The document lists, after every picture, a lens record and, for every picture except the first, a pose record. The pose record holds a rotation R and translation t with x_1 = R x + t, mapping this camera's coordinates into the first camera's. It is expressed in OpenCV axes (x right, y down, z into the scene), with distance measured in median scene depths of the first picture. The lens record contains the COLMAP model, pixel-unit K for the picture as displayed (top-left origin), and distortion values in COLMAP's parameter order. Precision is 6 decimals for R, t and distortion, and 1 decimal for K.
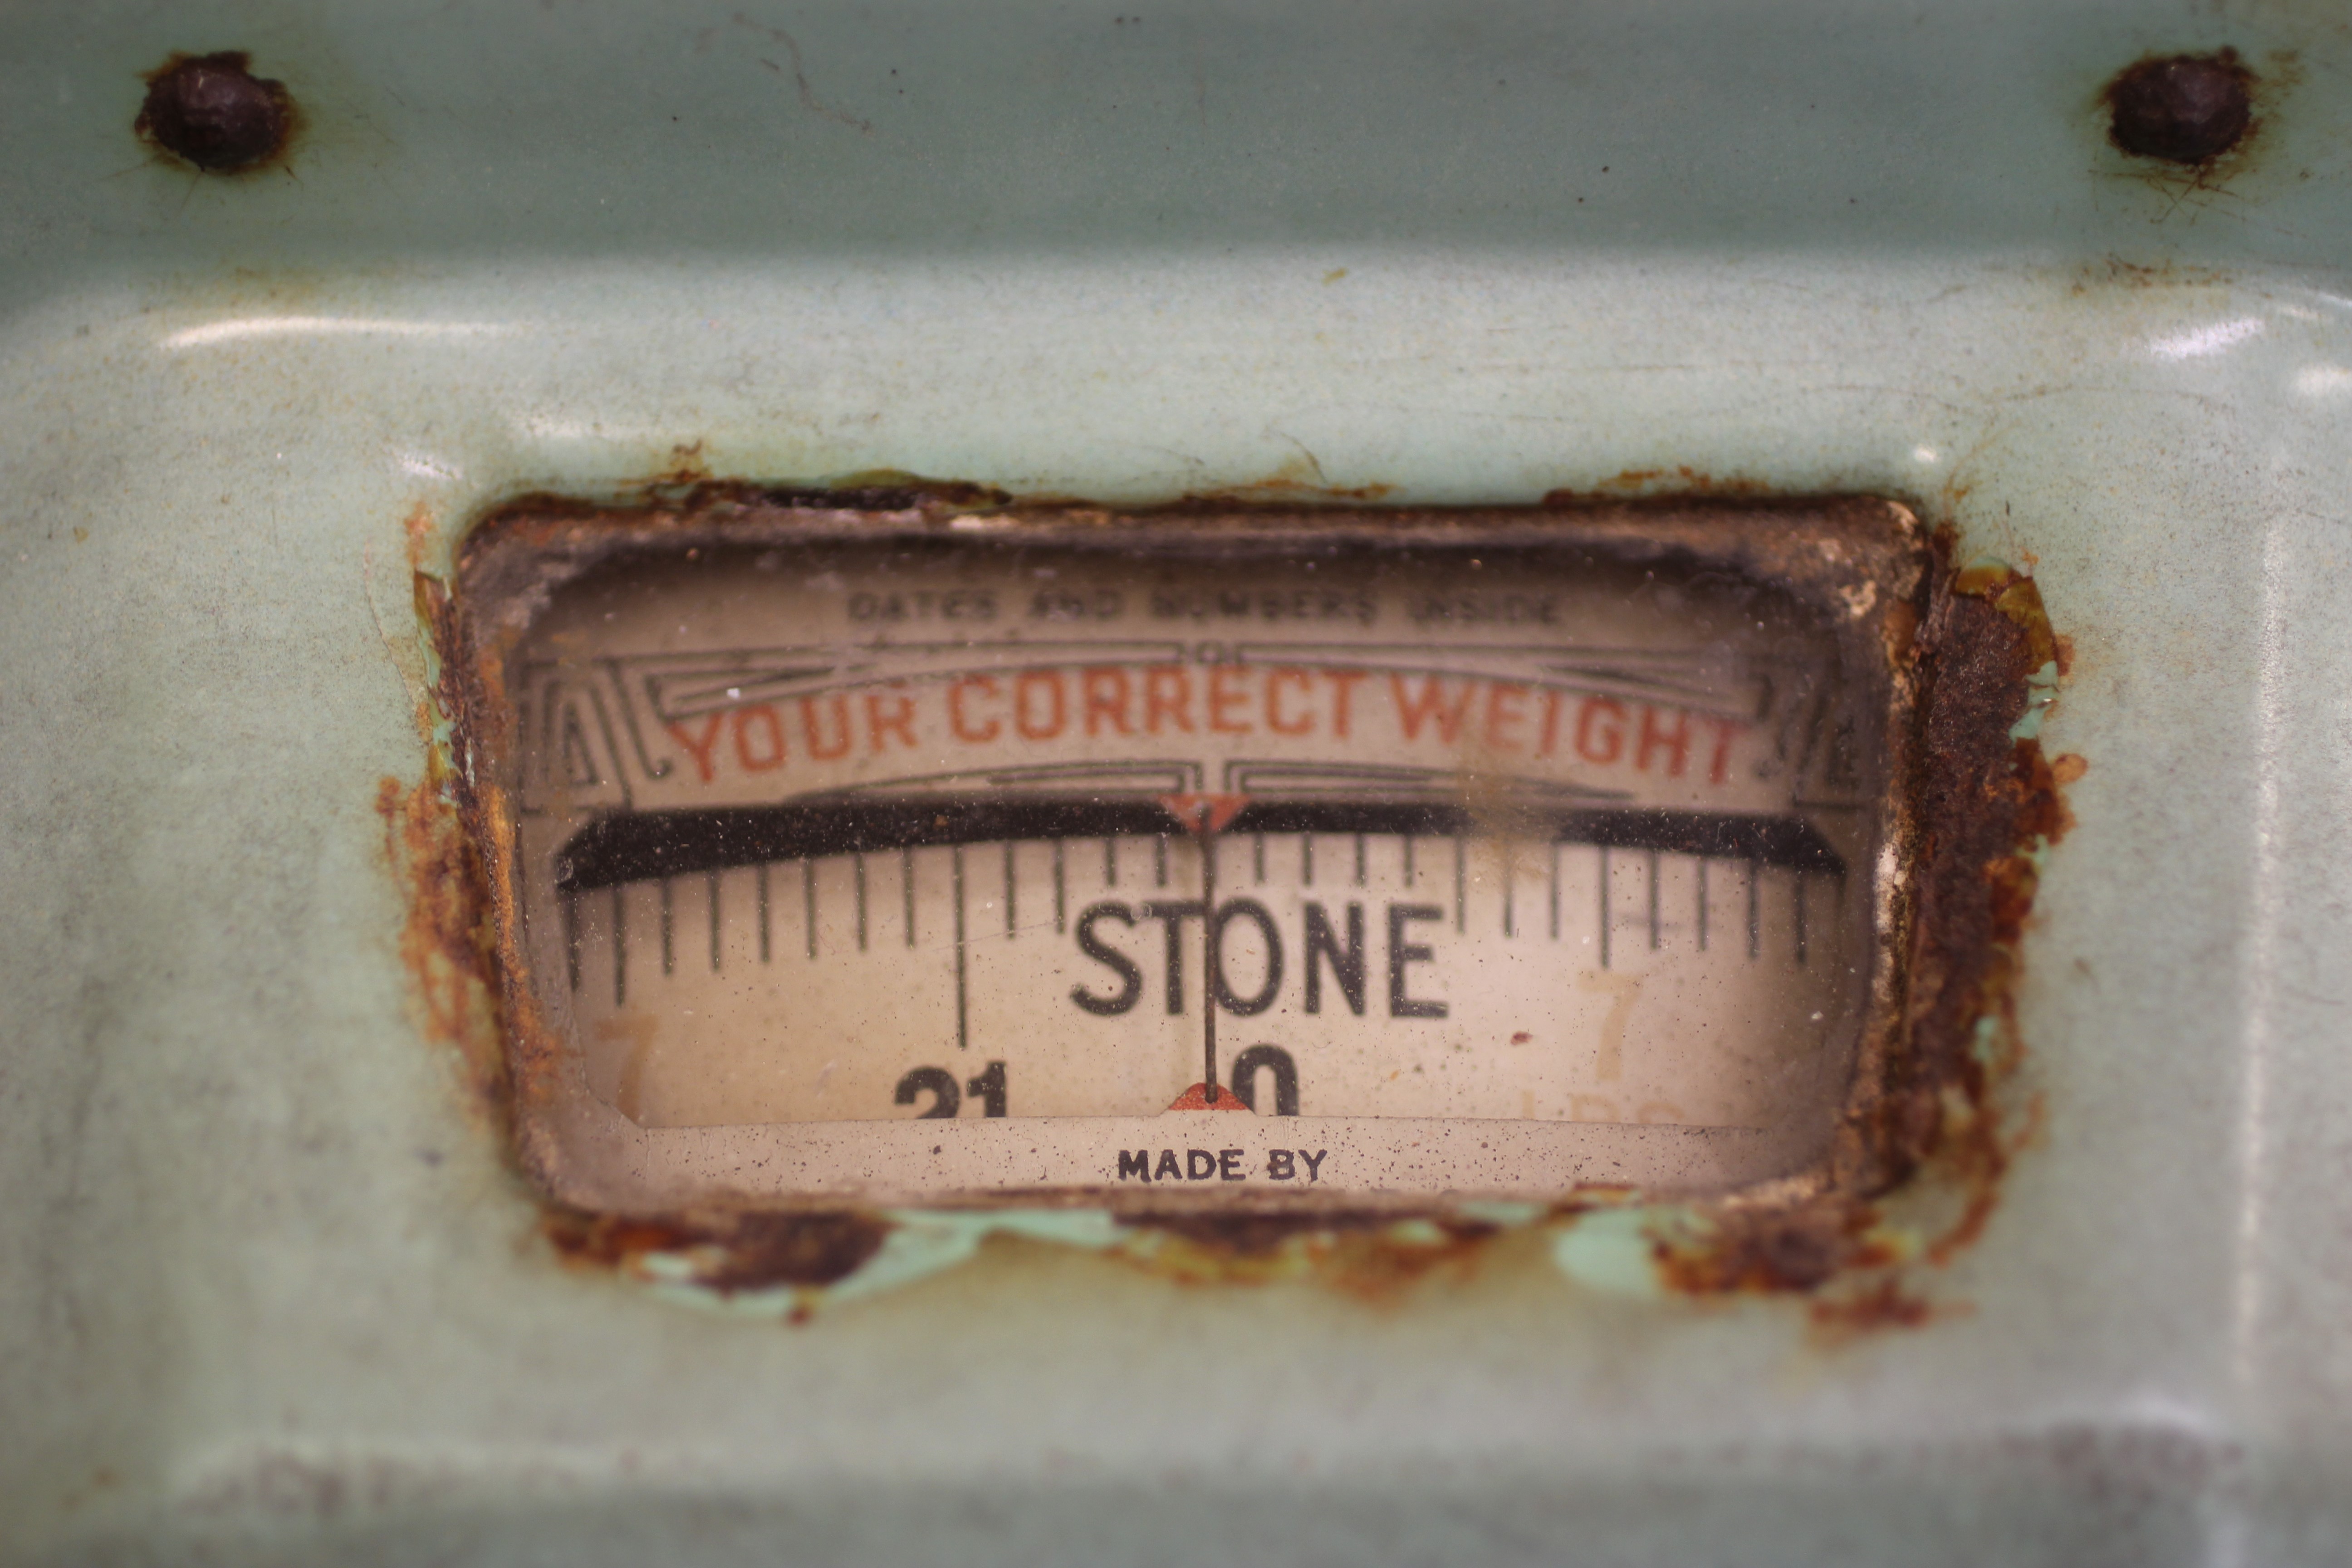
lens RADIAL K [[5616.4, 0, 1178.1], [0, 5616.4, 785.2], [0, 0, 1]] dist [0.009207, 0.000000]
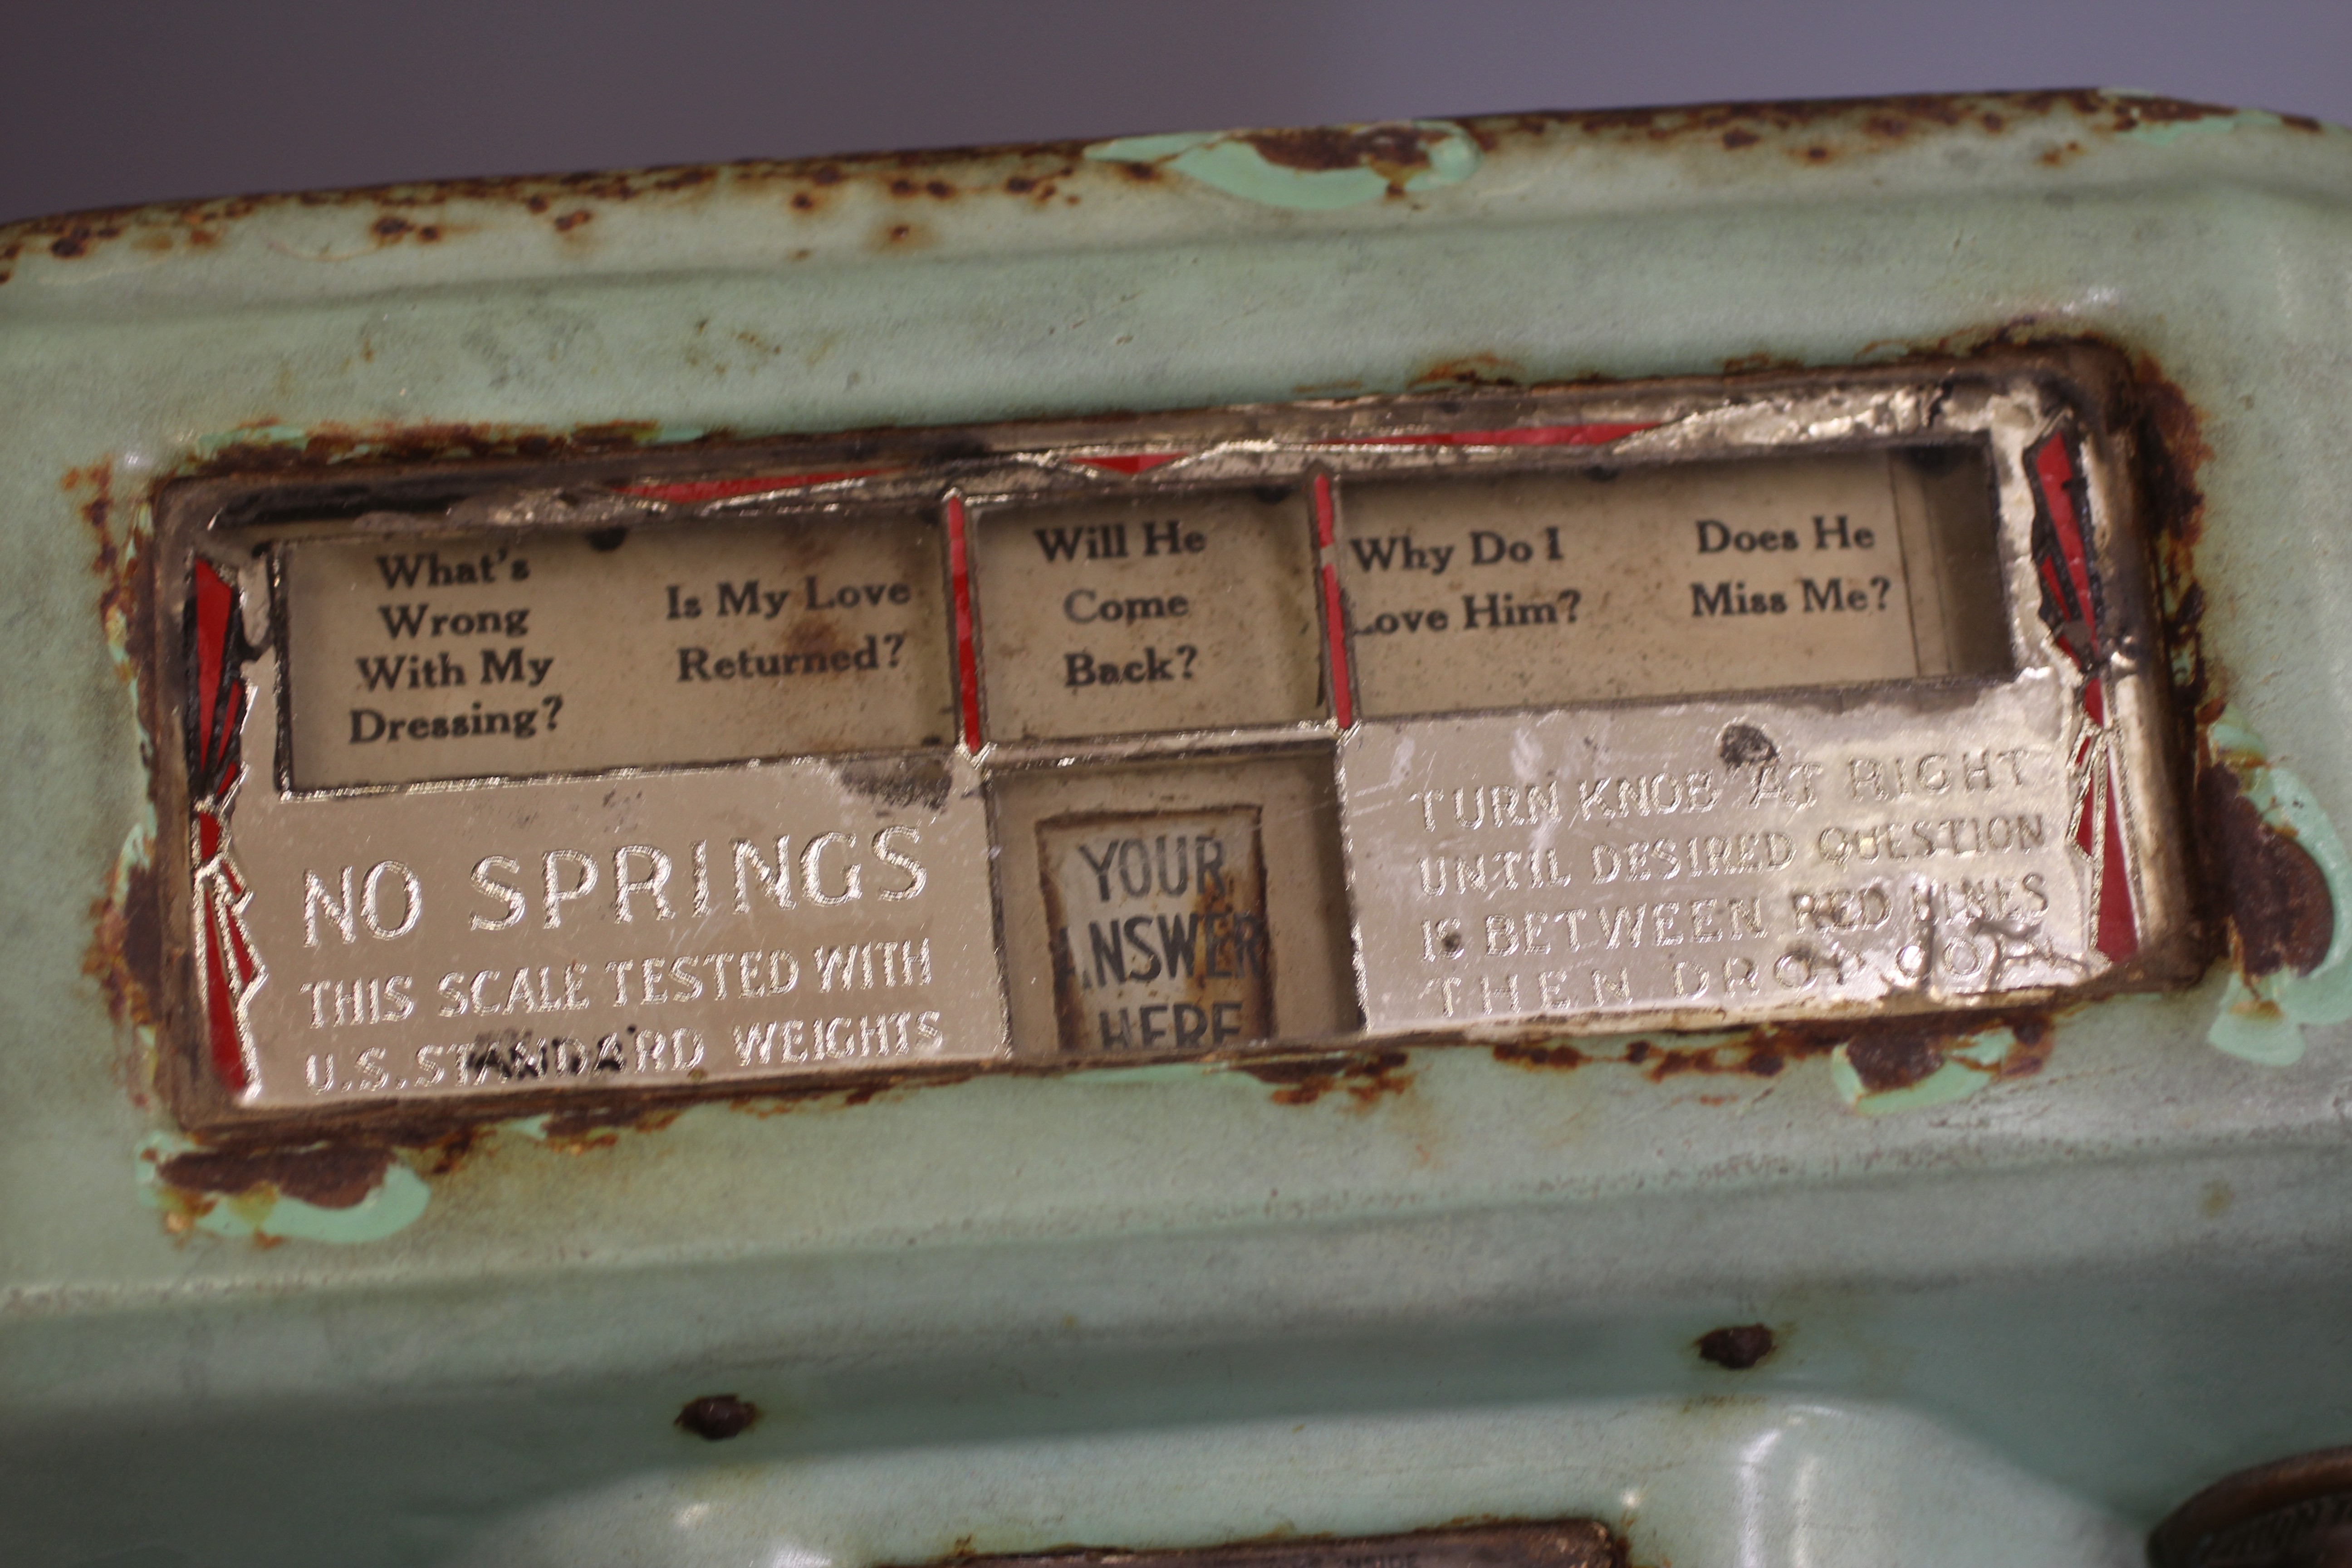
lens RADIAL K [[5616.4, 0, 1172.8], [0, 5616.4, 782.7], [0, 0, 1]] dist [0.009207, 0.000000]
pose [[0.996830, -0.057905, 0.054563, -0.105455], [0.048971, 0.987037, 0.152838, -0.599011], [-0.062706, -0.149682, 0.986744, -0.839307]]
